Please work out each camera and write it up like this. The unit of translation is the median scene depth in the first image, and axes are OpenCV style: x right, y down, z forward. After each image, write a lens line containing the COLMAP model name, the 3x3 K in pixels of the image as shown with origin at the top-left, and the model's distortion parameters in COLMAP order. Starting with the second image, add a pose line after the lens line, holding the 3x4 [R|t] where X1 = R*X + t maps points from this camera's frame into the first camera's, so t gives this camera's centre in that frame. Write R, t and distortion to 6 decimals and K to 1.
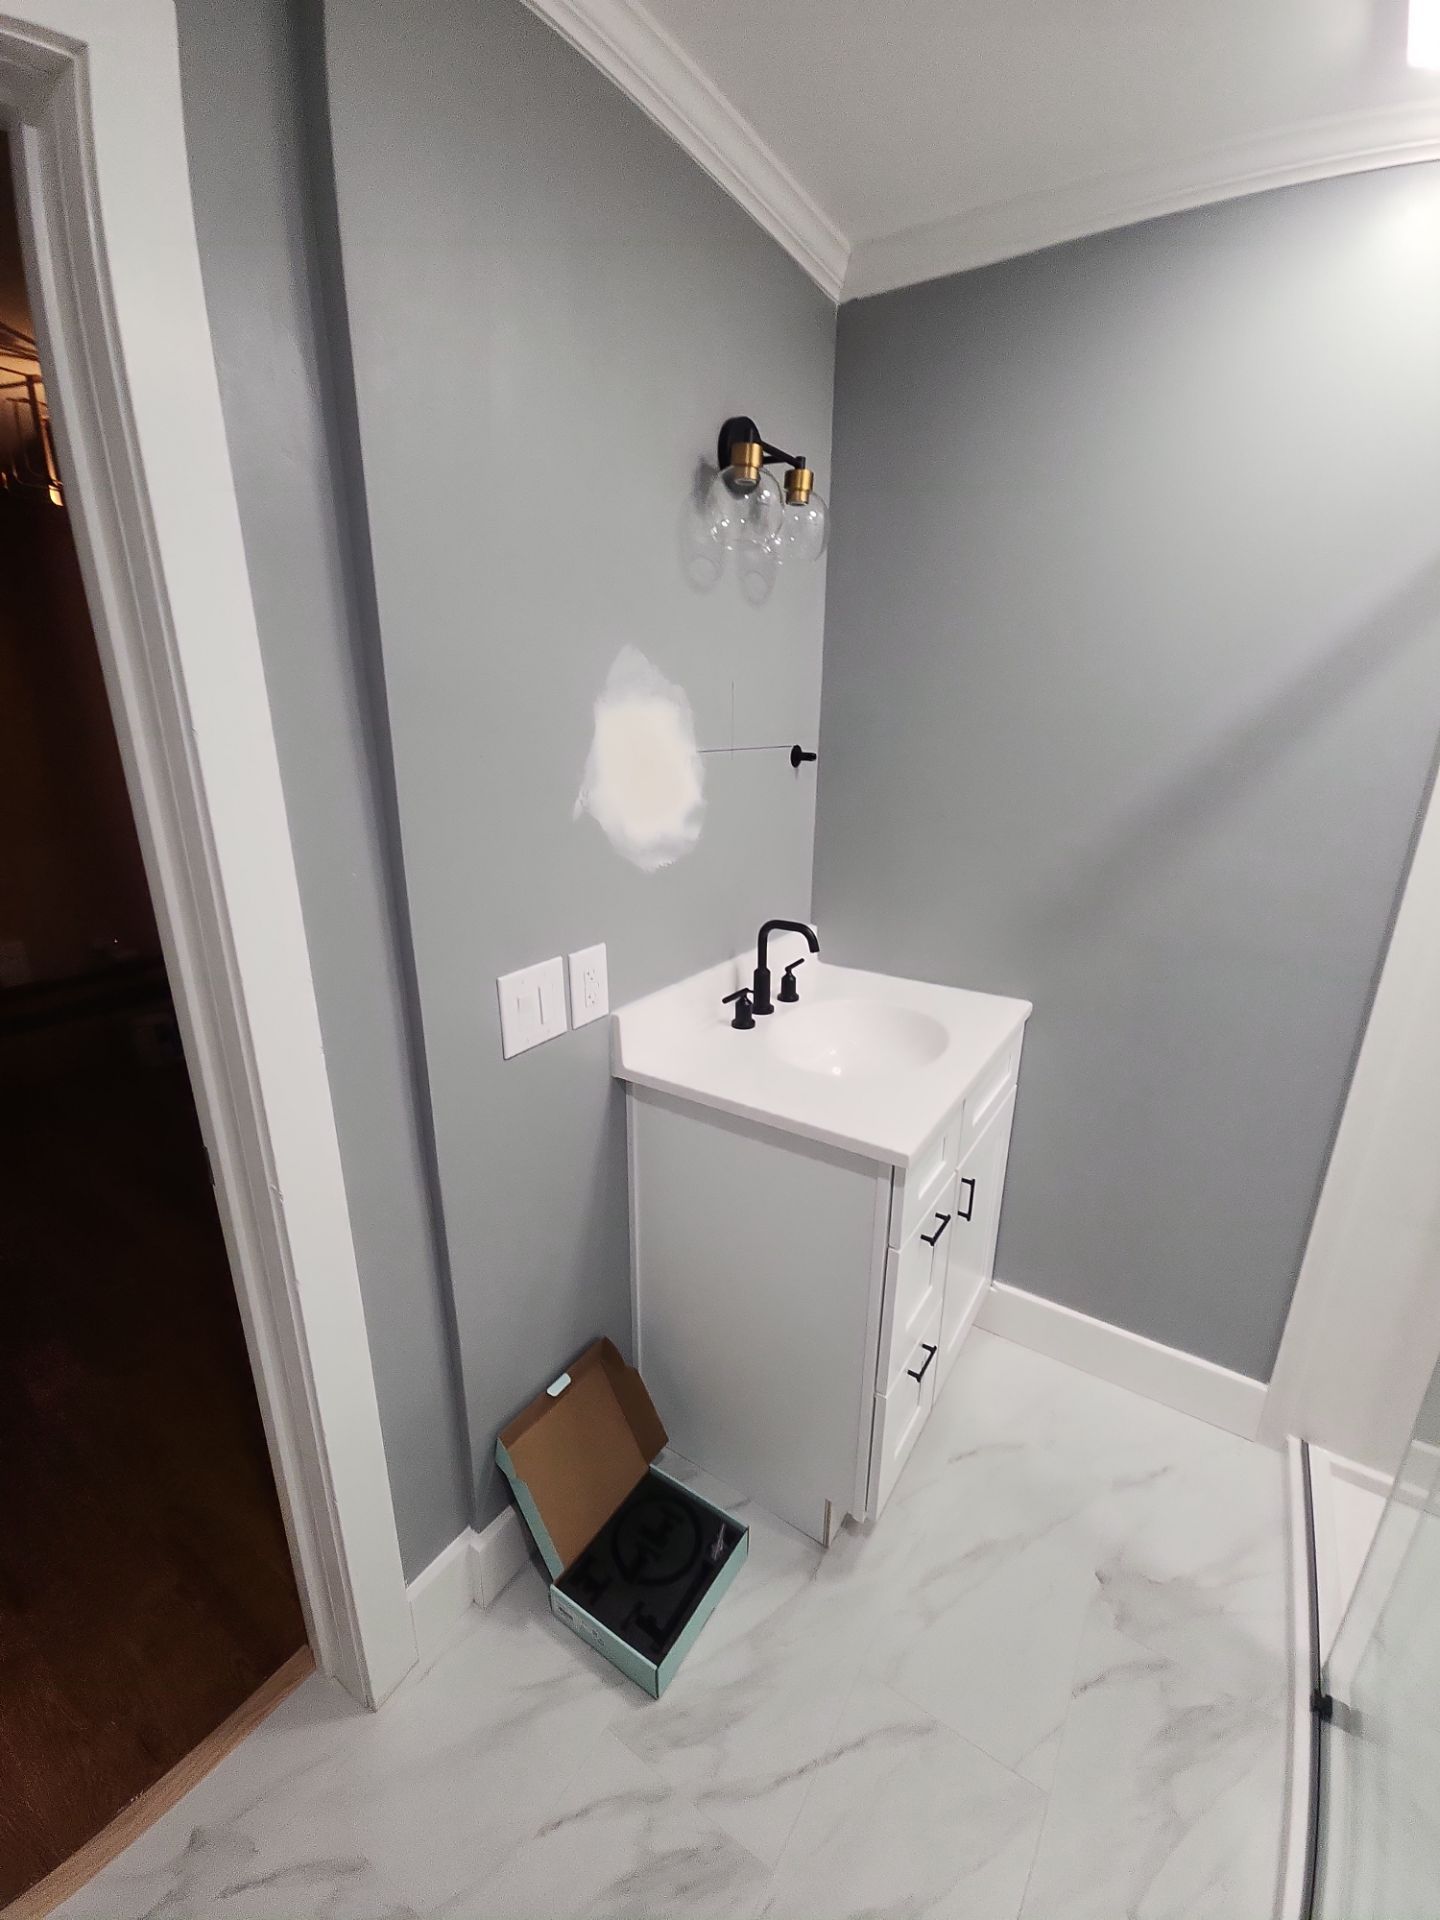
lens RADIAL K [[782.7, 0, 719.3], [0, 782.7, 958.9], [0, 0, 1]] dist [0.015670, -0.011803]
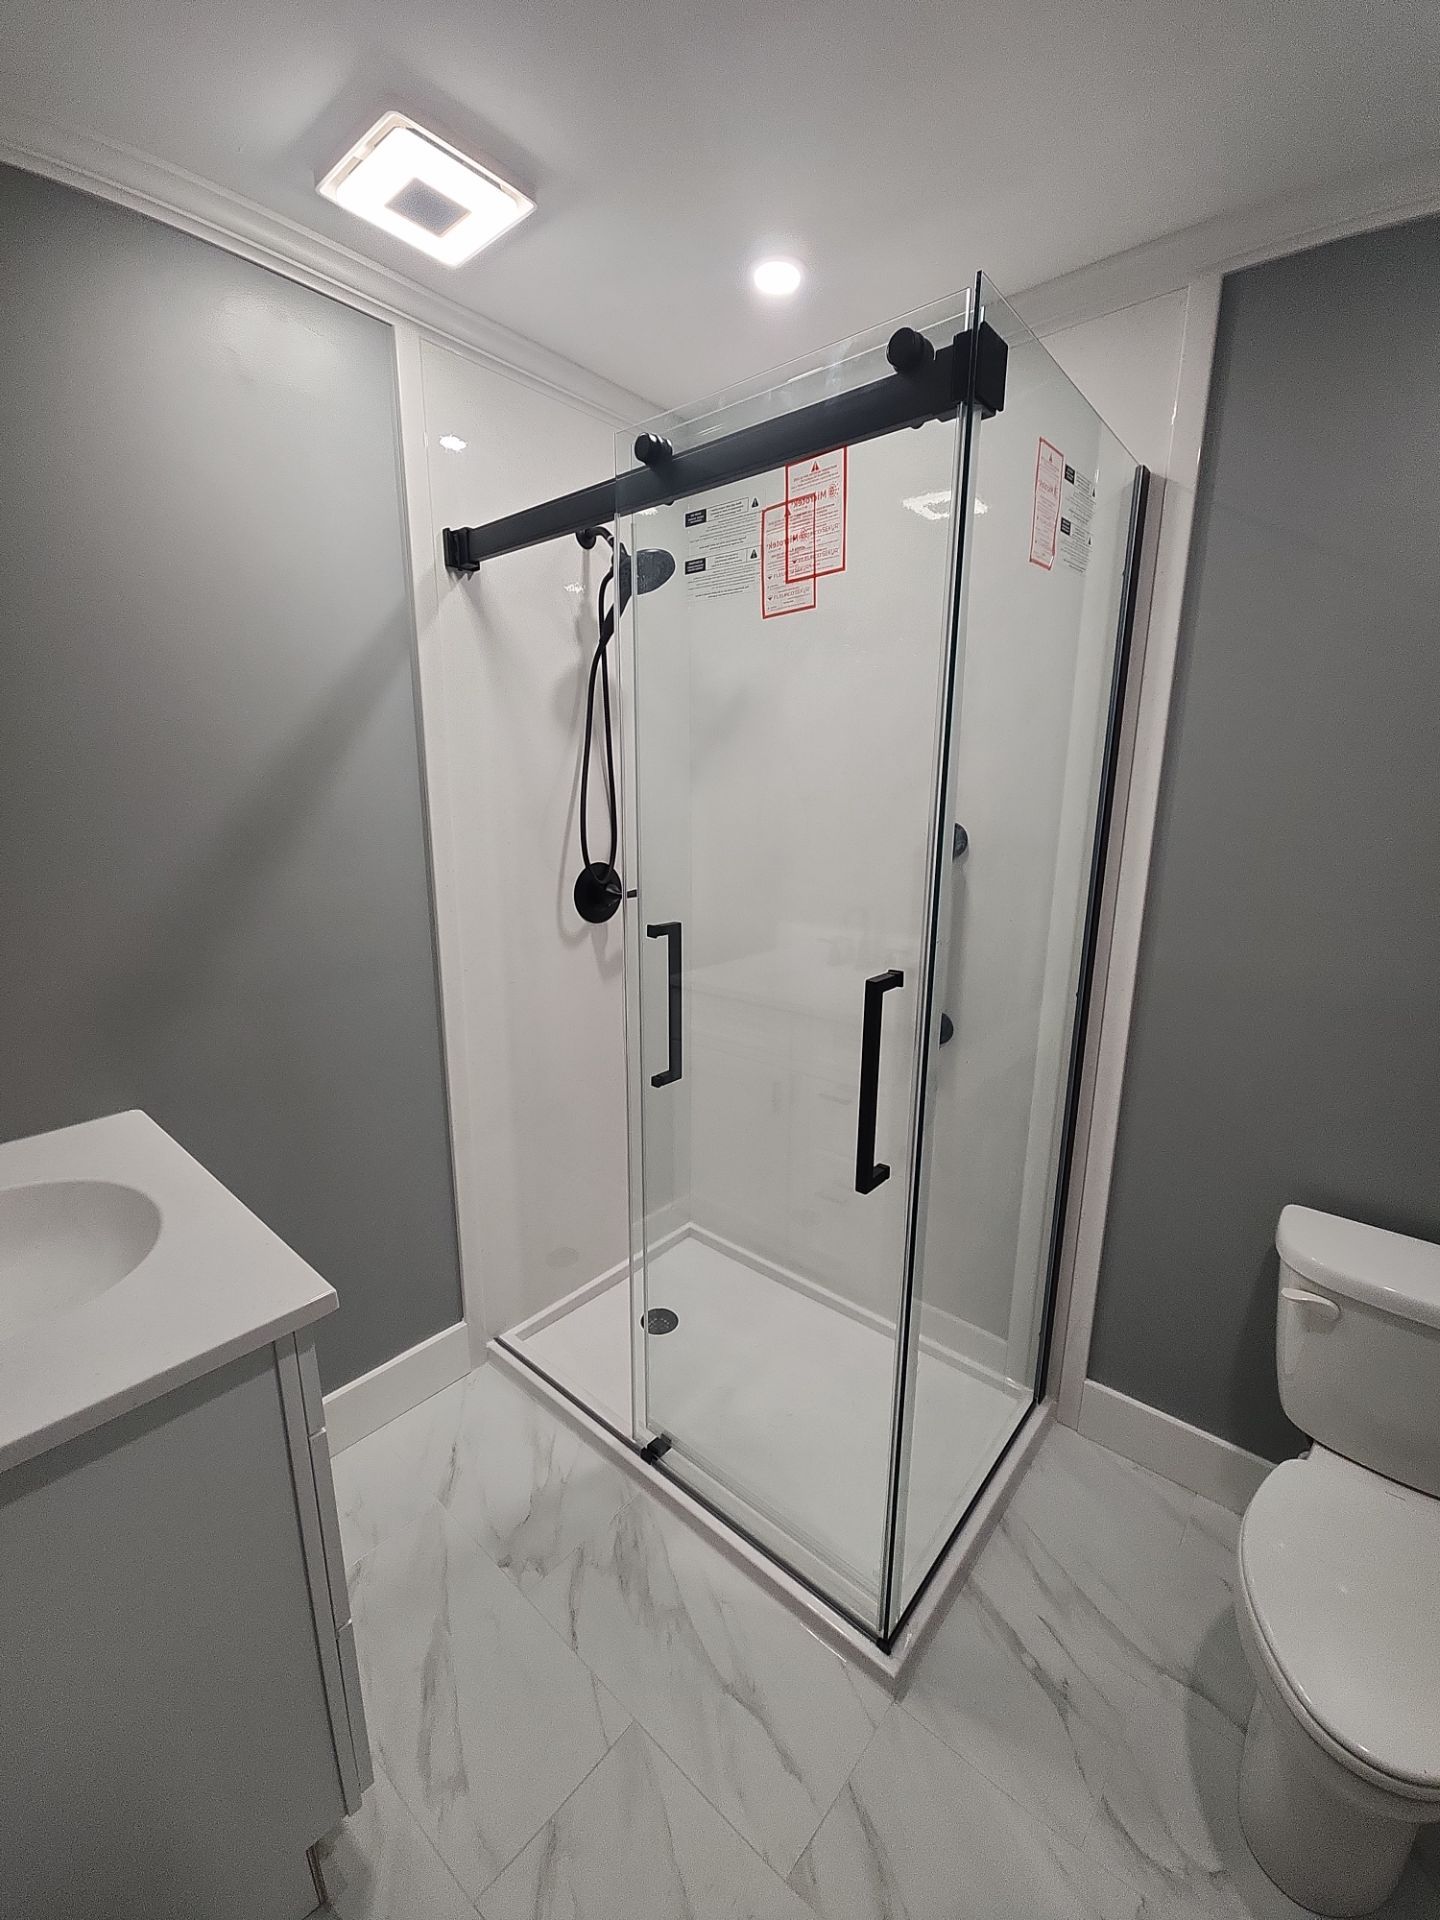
lens RADIAL K [[773.2, 0, 724.5], [0, 773.2, 961.1], [0, 0, 1]] dist [0.030894, -0.021098]
pose [[0.130607, -0.226192, 0.965287, -0.302204], [0.289877, 0.939793, 0.180996, -0.066877], [-0.948110, 0.256175, 0.188311, 0.333377]]
